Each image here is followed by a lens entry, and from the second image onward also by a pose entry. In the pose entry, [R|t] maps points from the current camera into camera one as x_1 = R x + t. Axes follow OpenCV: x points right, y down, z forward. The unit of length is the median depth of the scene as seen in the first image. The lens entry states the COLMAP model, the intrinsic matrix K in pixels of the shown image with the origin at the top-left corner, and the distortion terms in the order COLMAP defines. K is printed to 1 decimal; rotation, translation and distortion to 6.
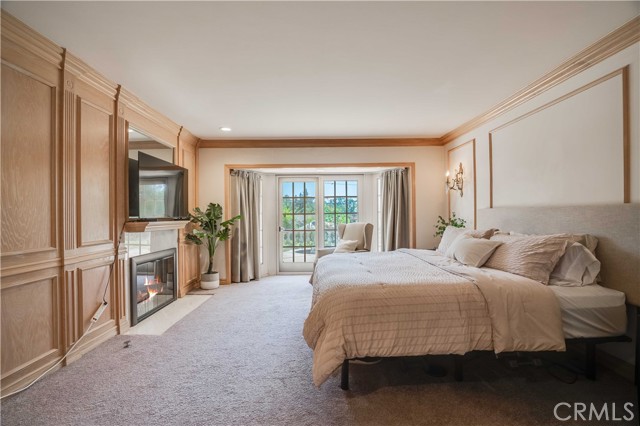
lens RADIAL K [[292.3, 0, 320.4], [0, 292.3, 214.0], [0, 0, 1]] dist [-0.029783, 0.004788]
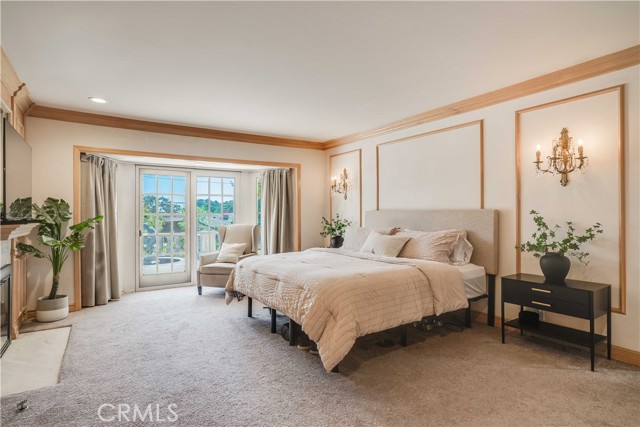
lens RADIAL K [[334.3, 0, 317.4], [0, 334.3, 213.5], [0, 0, 1]] dist [-0.011980, 0.006051]
pose [[0.847056, 0.006882, 0.531460, -0.295275], [-0.004726, 0.999974, -0.005416, 0.000958], [-0.531483, 0.002076, 0.847066, -0.022388]]
